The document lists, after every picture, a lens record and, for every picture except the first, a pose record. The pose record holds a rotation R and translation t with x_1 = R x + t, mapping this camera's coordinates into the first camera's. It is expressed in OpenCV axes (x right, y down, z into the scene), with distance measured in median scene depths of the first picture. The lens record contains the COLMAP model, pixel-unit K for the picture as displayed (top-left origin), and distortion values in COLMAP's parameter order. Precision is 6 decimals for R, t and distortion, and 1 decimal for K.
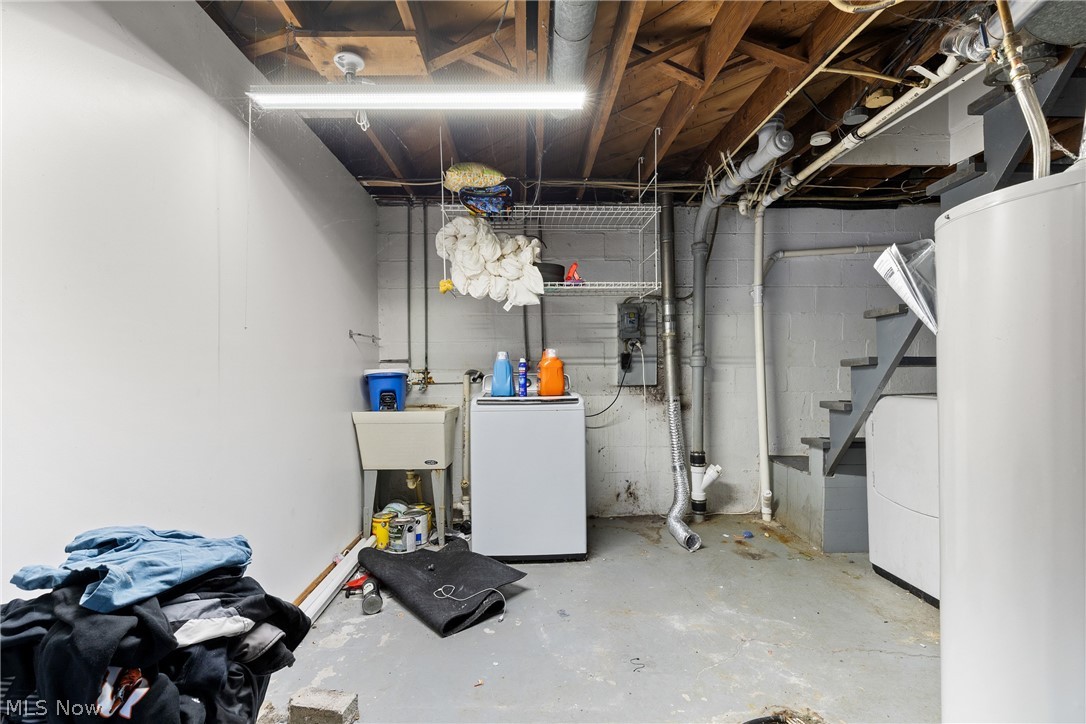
lens RADIAL K [[499.2, 0, 552.2], [0, 499.2, 372.2], [0, 0, 1]] dist [-0.004737, 0.000047]
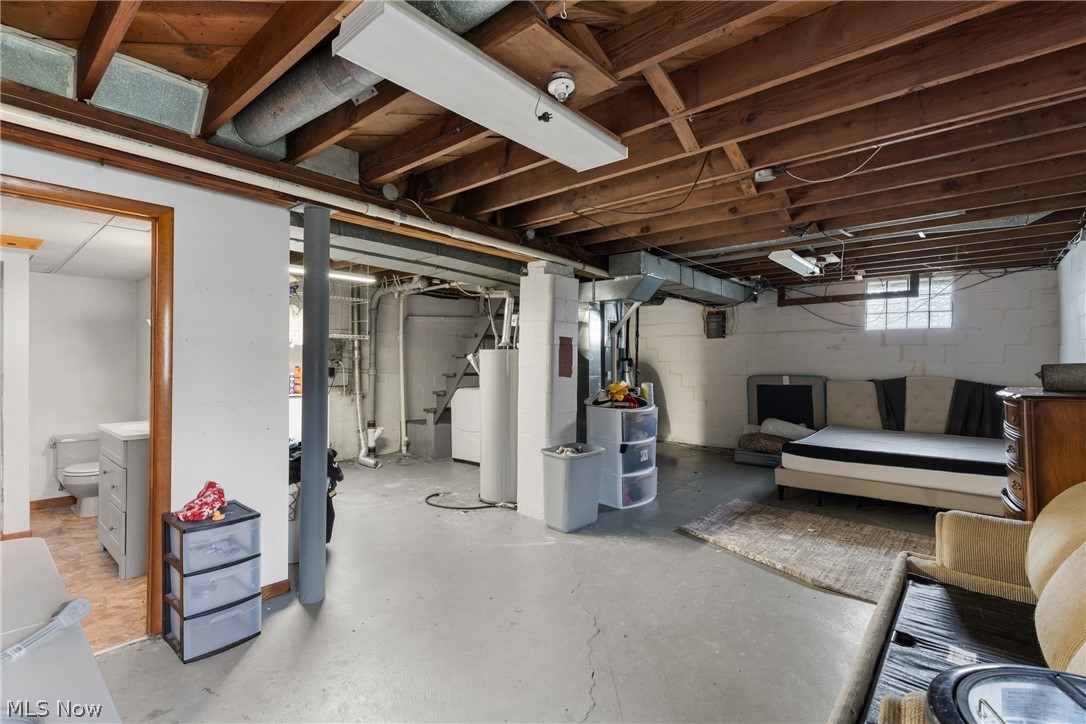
lens RADIAL K [[499.2, 0, 544.9], [0, 499.2, 364.2], [0, 0, 1]] dist [-0.004737, 0.000047]
pose [[0.684247, 0.010224, 0.729179, -0.633203], [-0.007484, 0.999948, -0.006997, -0.043939], [-0.729212, -0.000670, 0.684287, -0.754622]]
